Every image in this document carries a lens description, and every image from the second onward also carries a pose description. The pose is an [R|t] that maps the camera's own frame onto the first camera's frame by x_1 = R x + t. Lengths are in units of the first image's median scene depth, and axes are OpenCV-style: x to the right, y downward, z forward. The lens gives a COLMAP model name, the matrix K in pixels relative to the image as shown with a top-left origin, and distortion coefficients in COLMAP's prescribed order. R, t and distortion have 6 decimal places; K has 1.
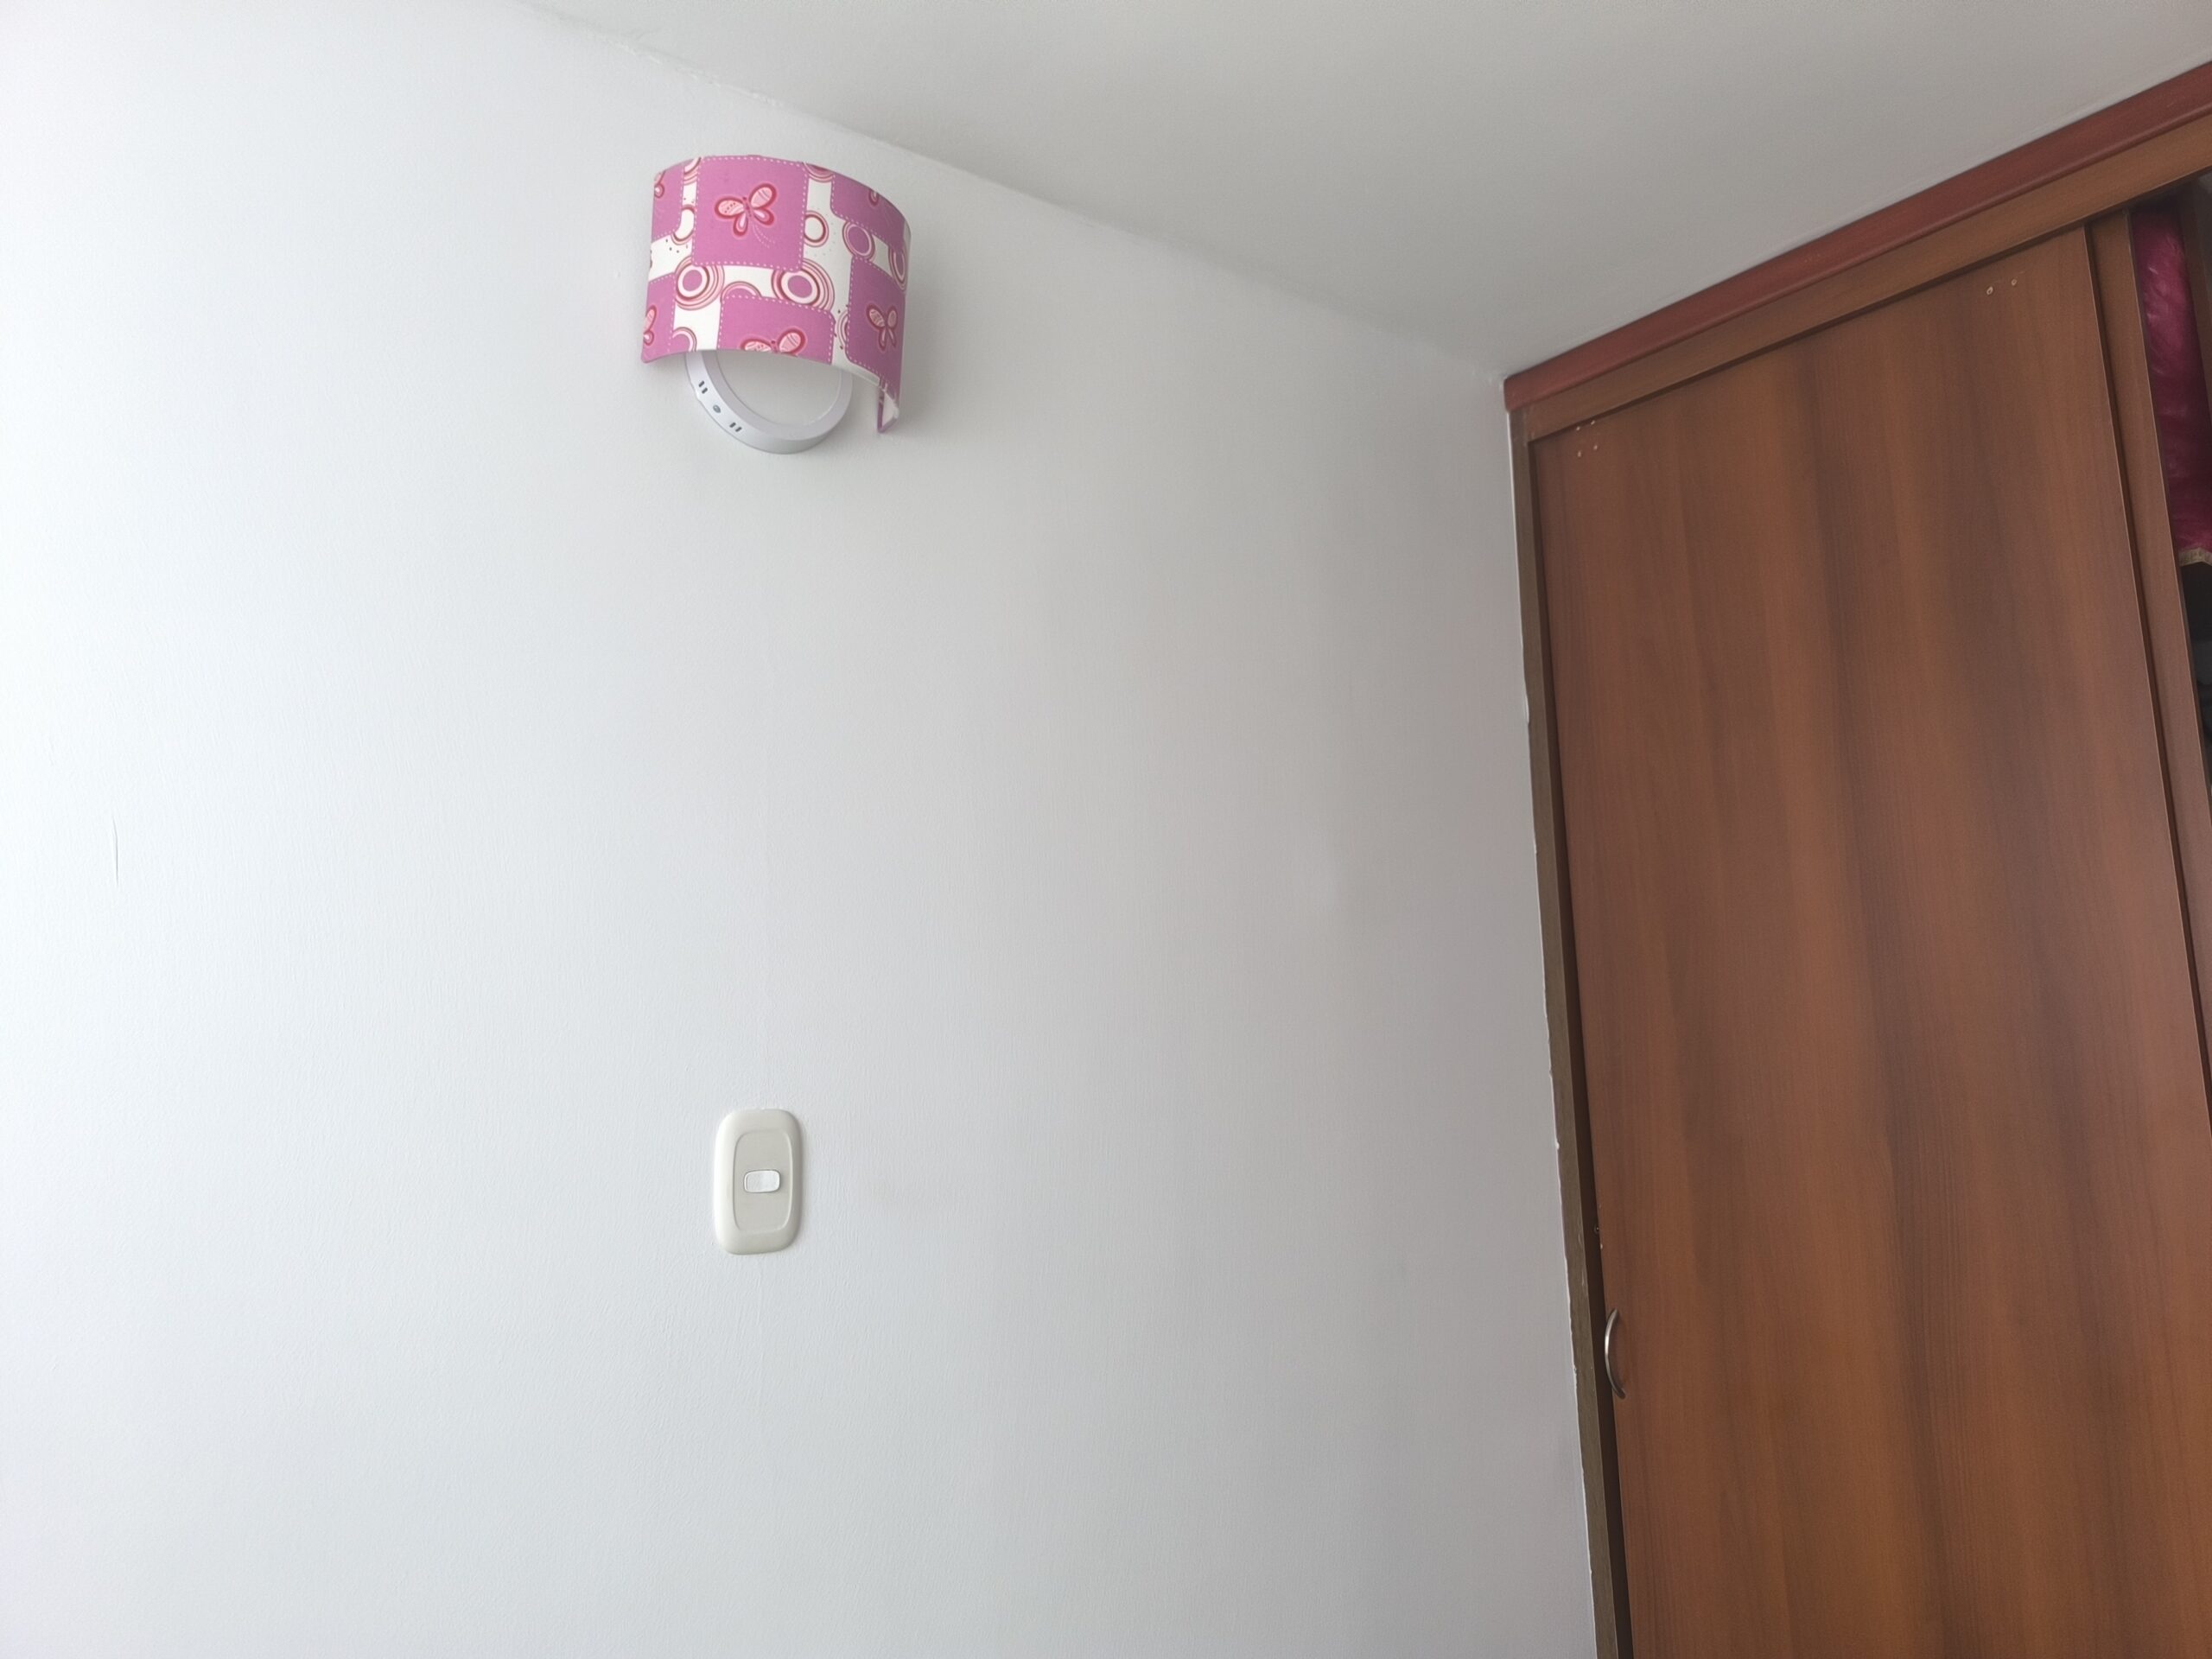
lens RADIAL K [[1519.5, 0, 1106.0], [0, 1519.5, 829.5], [0, 0, 1]] dist [0.008778, -0.003253]
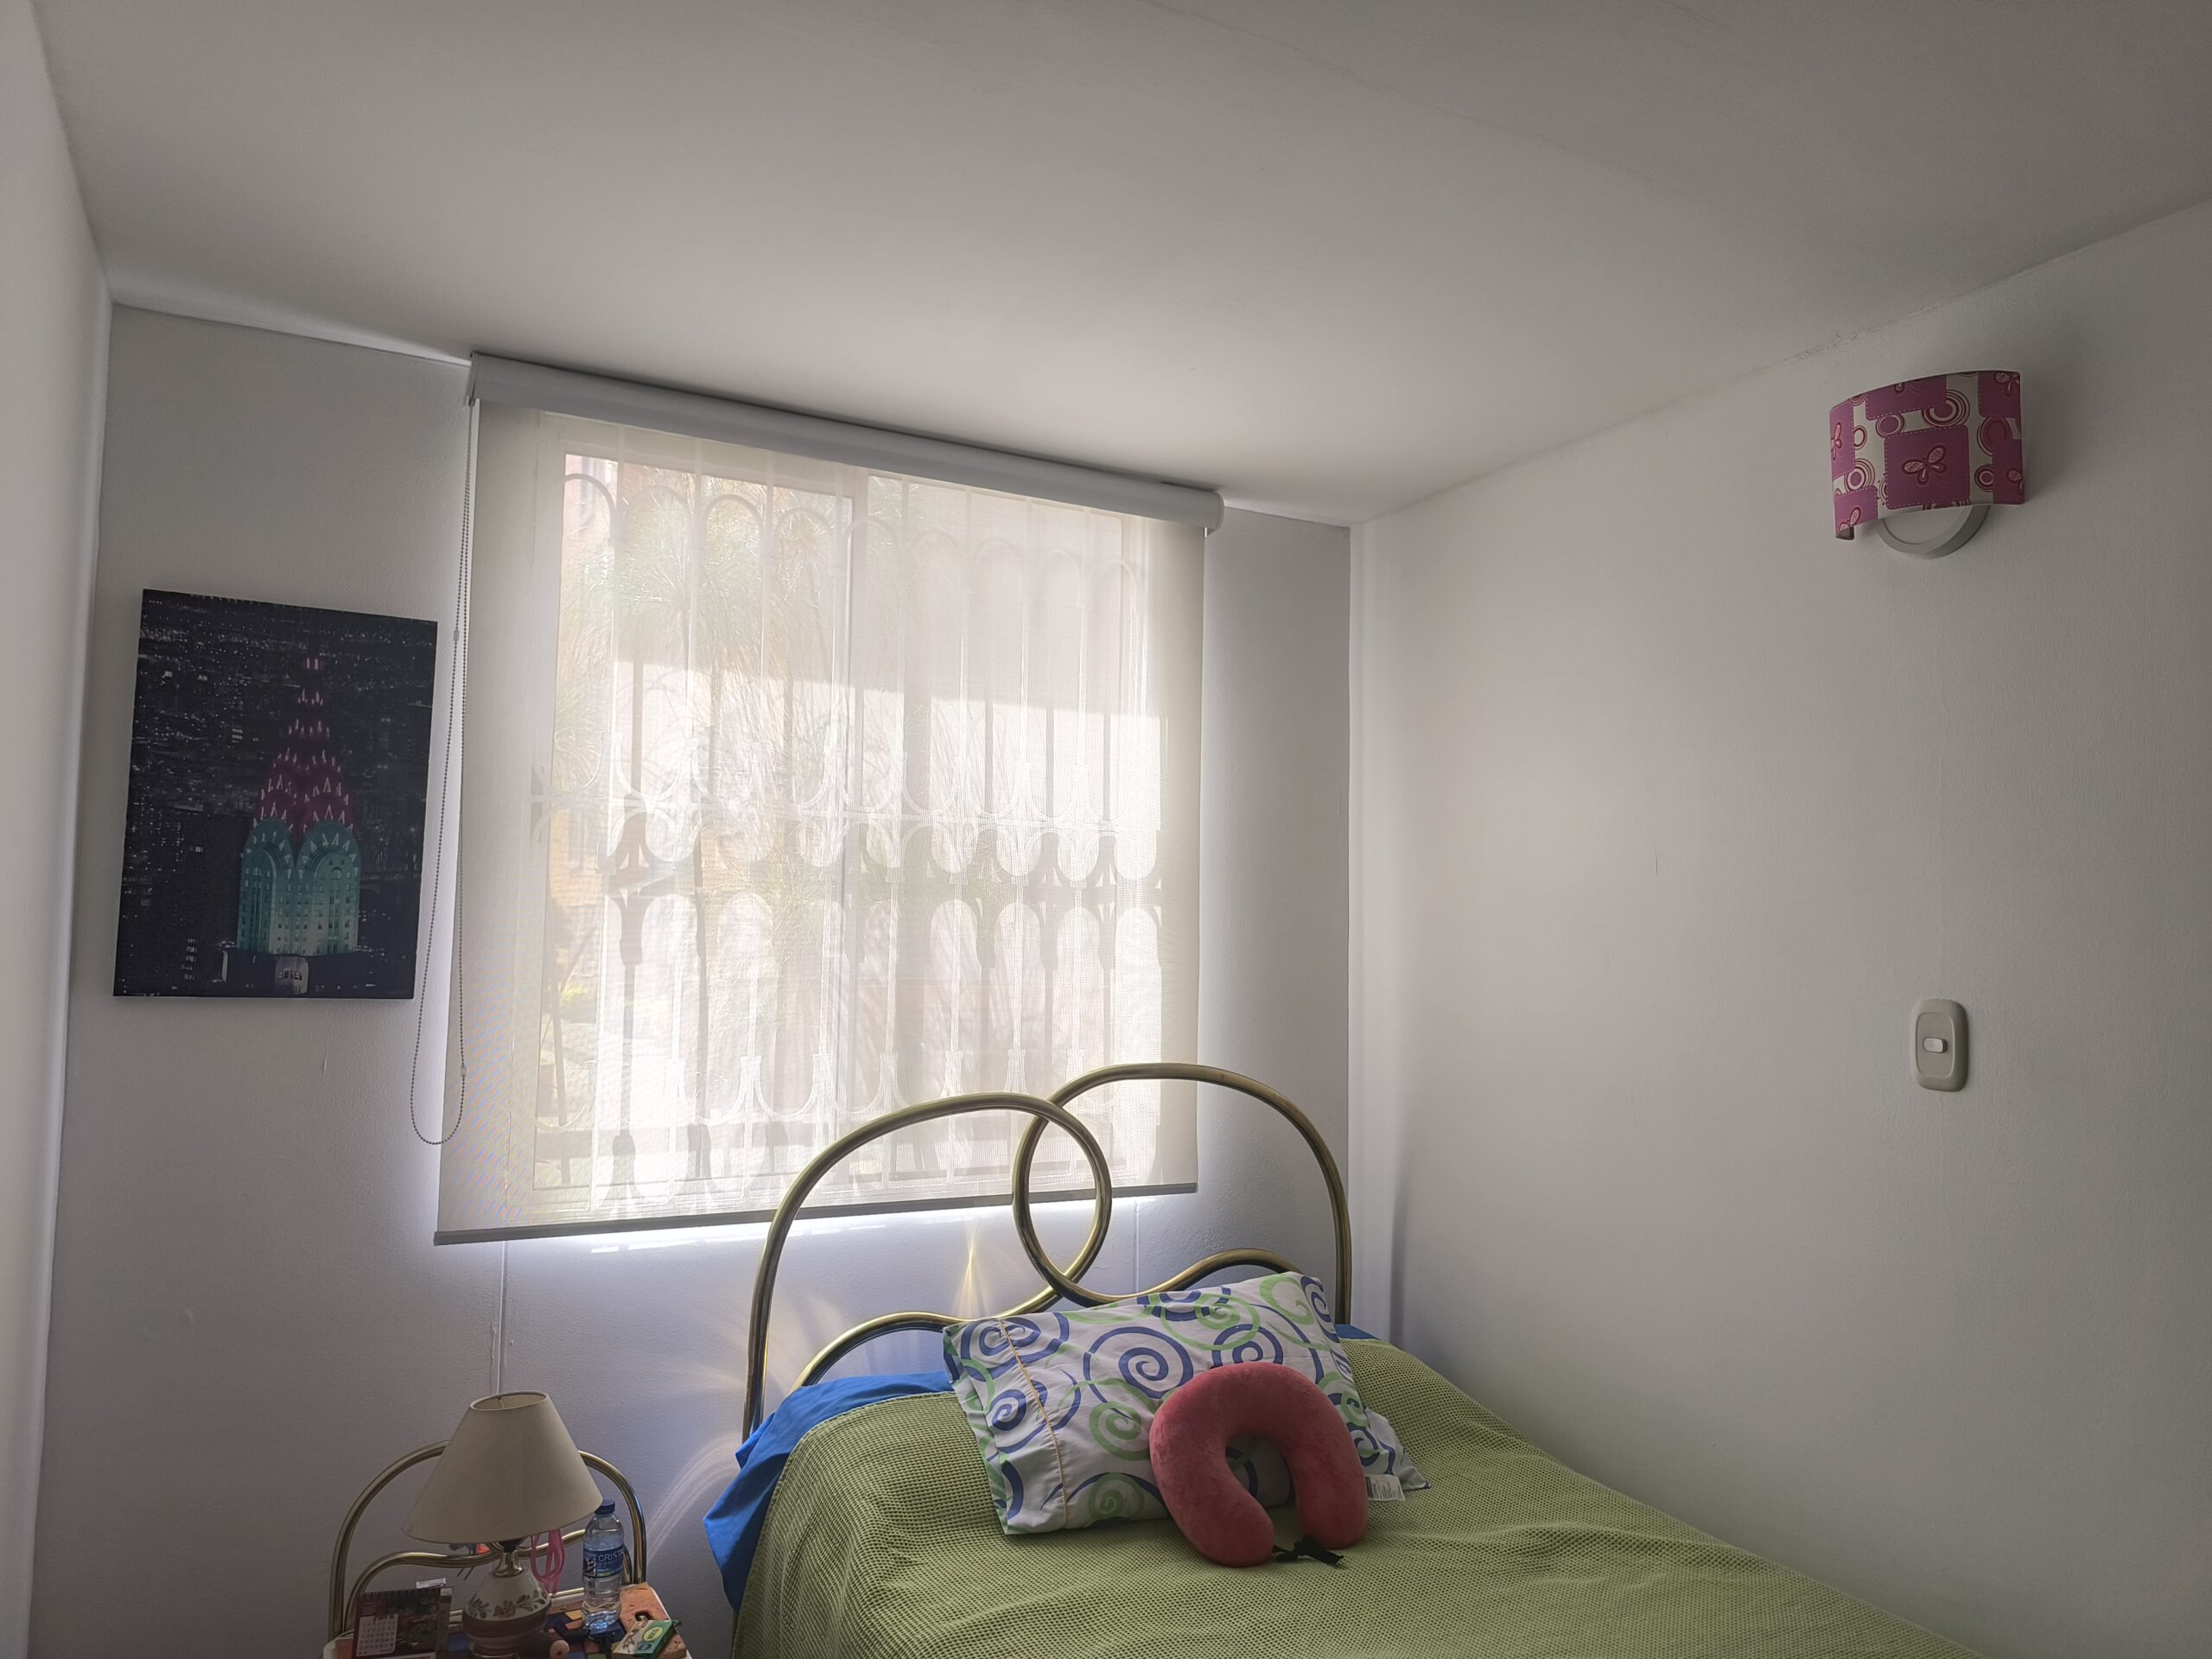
lens RADIAL K [[1519.5, 0, 1106.0], [0, 1519.5, 829.5], [0, 0, 1]] dist [0.008778, -0.003253]
pose [[-0.110585, -0.075478, -0.990996, 1.410992], [0.128173, 0.987702, -0.089530, 0.042931], [0.985567, -0.136920, -0.099551, 0.340796]]
